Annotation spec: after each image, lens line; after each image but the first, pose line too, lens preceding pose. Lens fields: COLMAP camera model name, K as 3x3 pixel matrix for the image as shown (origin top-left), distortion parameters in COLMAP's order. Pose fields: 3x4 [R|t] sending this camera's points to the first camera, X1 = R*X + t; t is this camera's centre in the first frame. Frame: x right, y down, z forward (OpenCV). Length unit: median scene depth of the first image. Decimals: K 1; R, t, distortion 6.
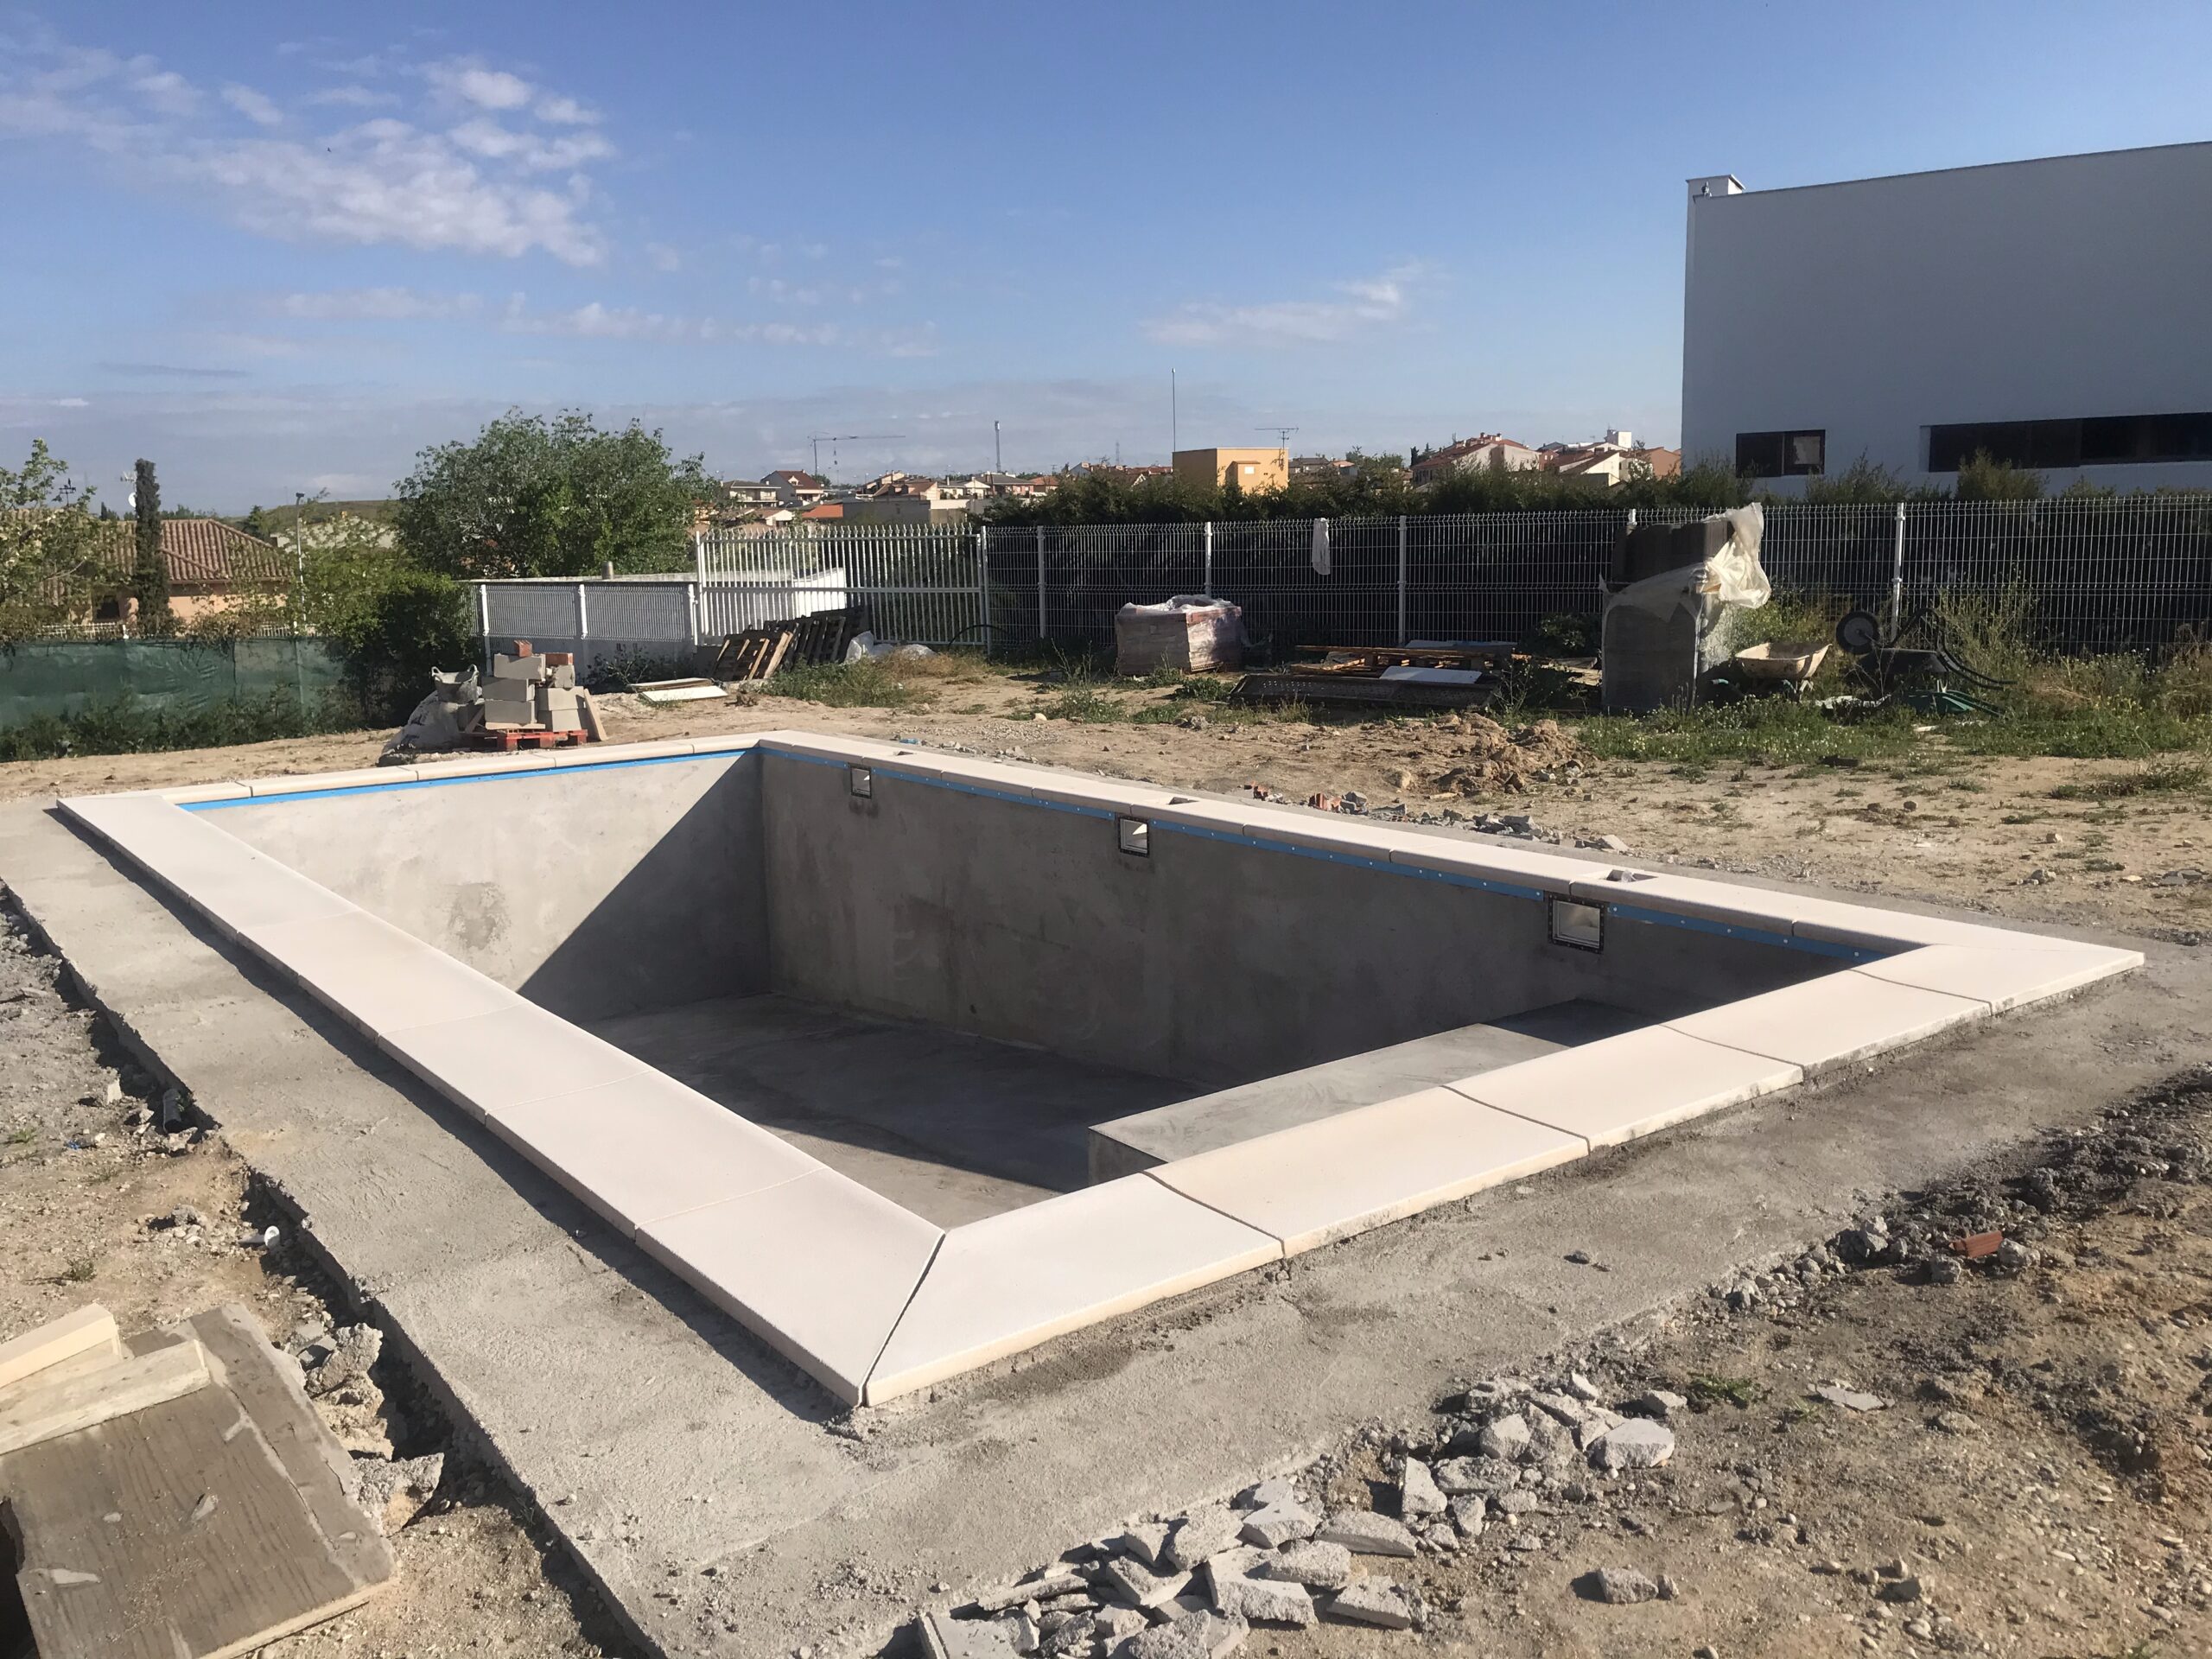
lens RADIAL K [[1801.2, 0, 1104.4], [0, 1801.2, 823.8], [0, 0, 1]] dist [0.017908, -0.010442]
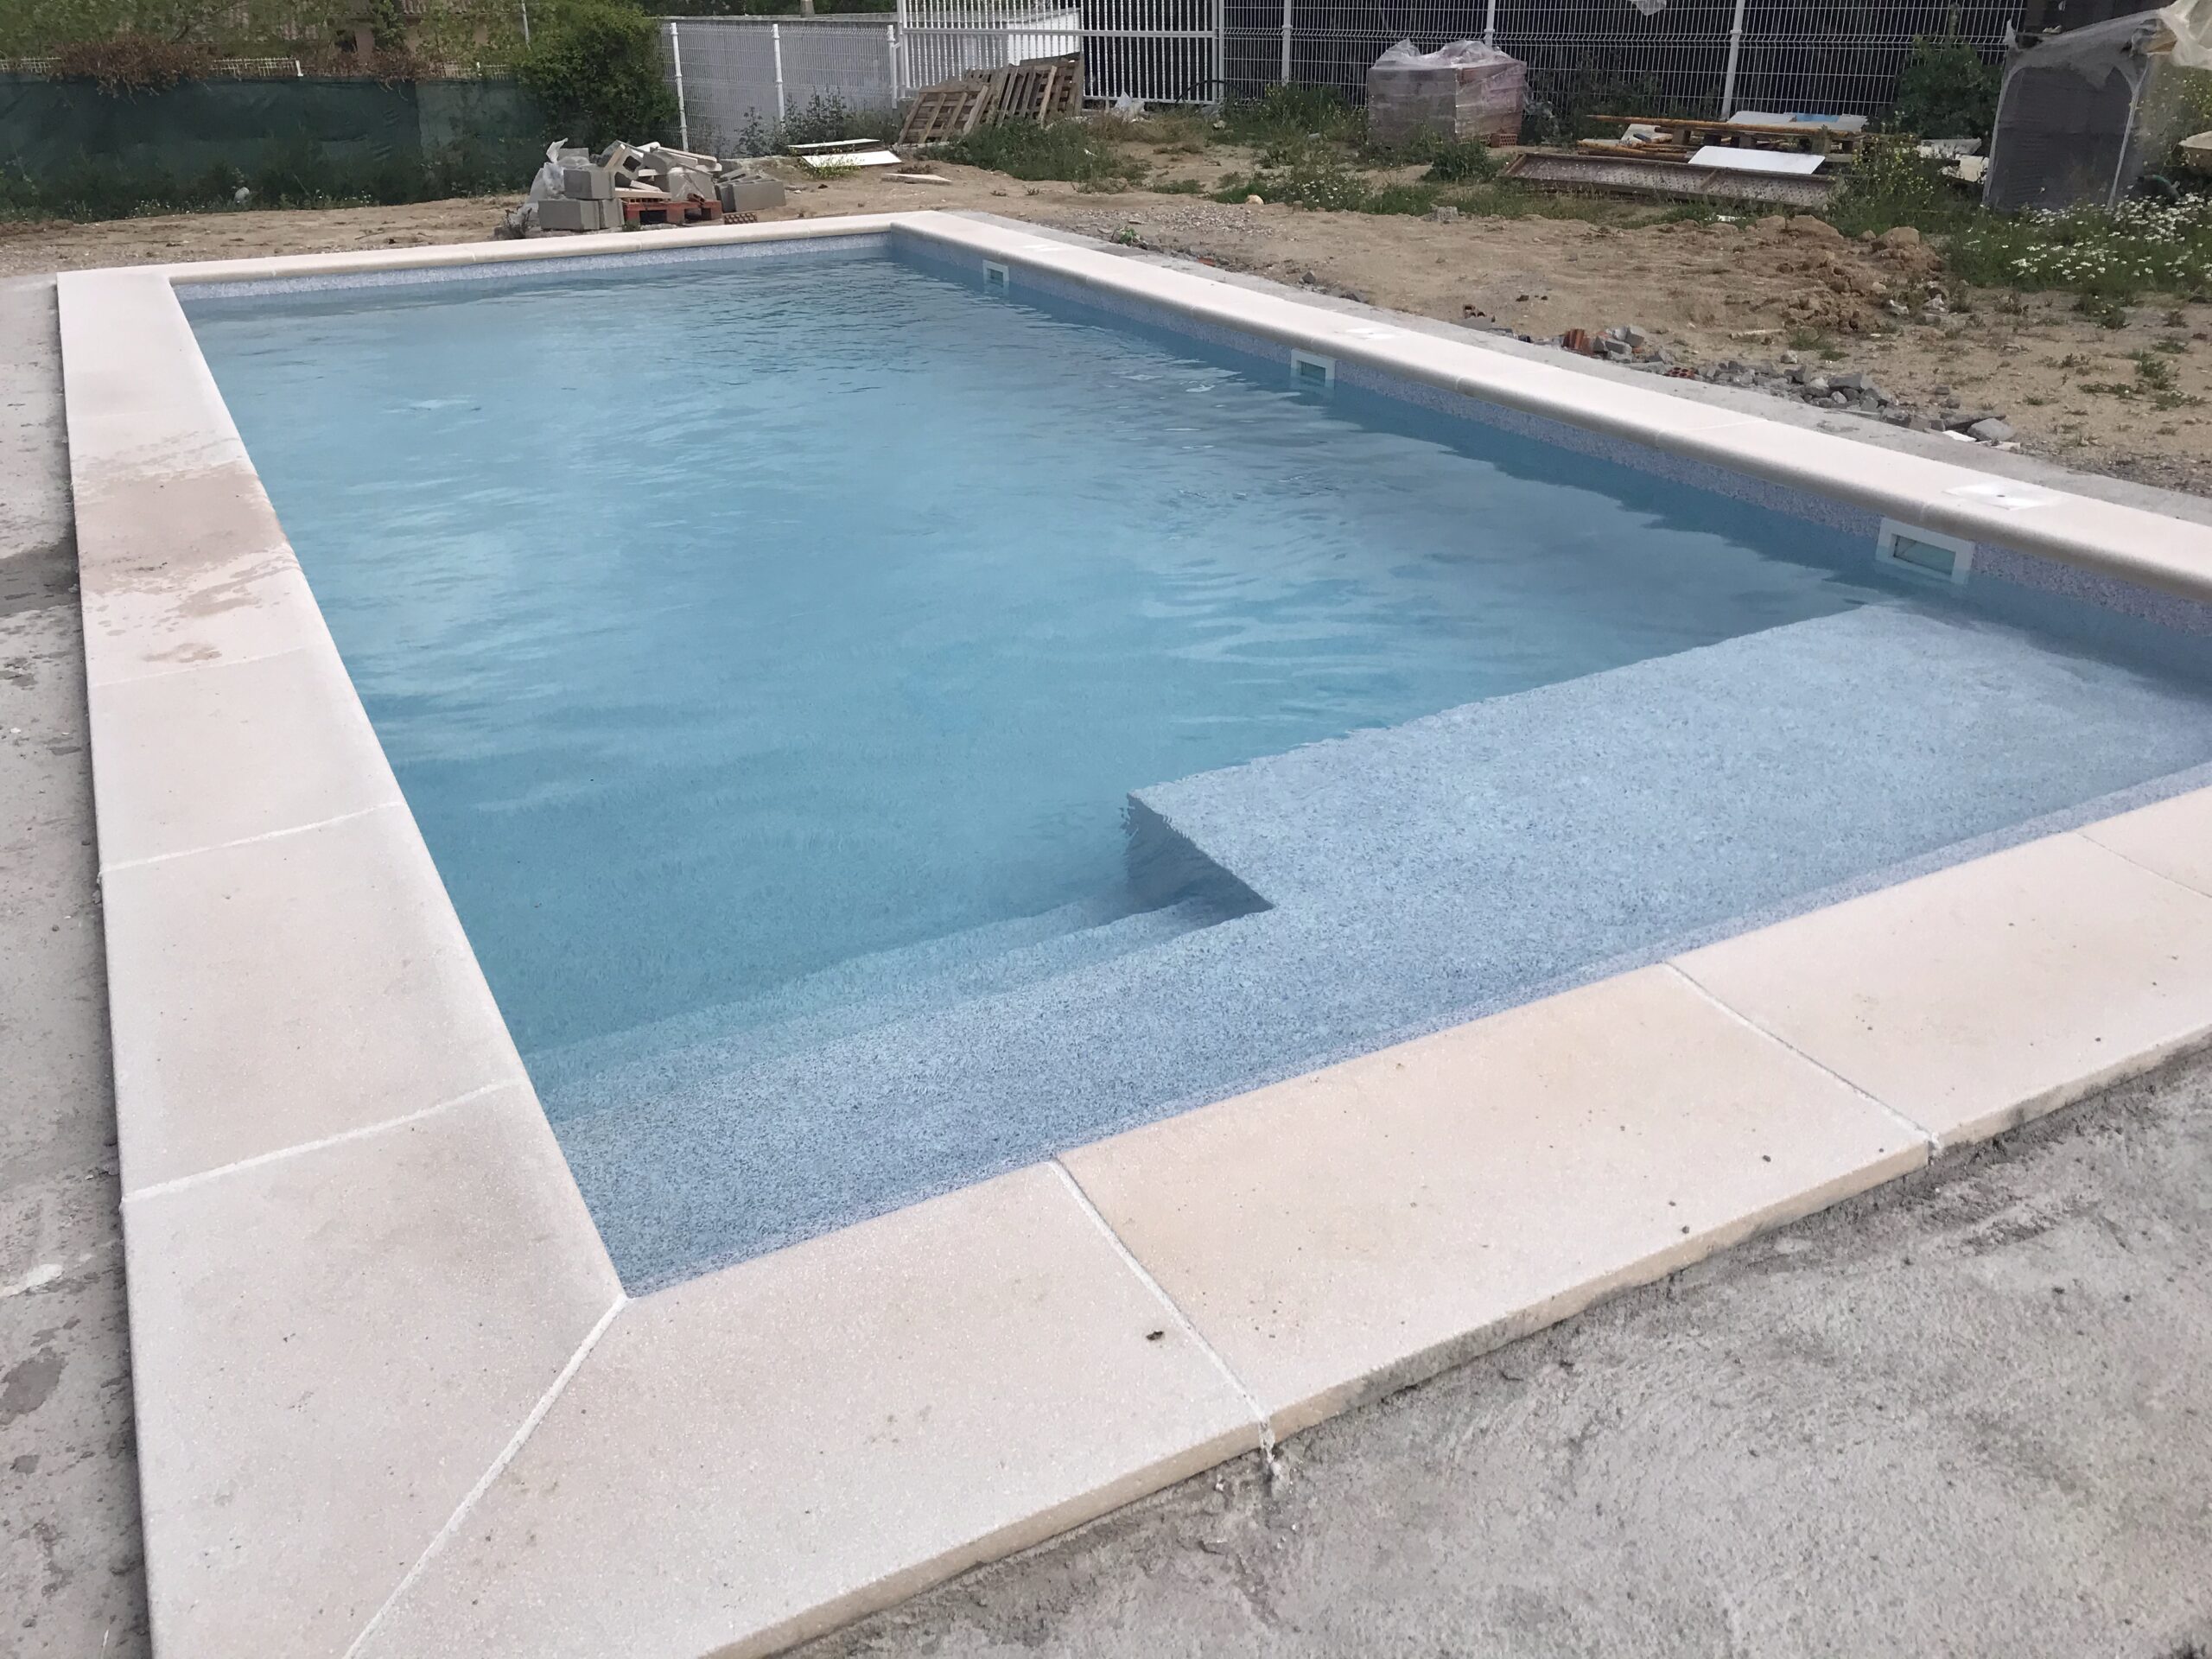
lens RADIAL K [[1801.2, 0, 1105.0], [0, 1801.2, 817.4], [0, 0, 1]] dist [0.017908, -0.010442]
pose [[0.988556, 0.074689, -0.131071, 0.033907], [-0.036061, 0.960644, 0.275433, -0.018215], [0.146484, -0.267555, 0.952343, 0.178484]]
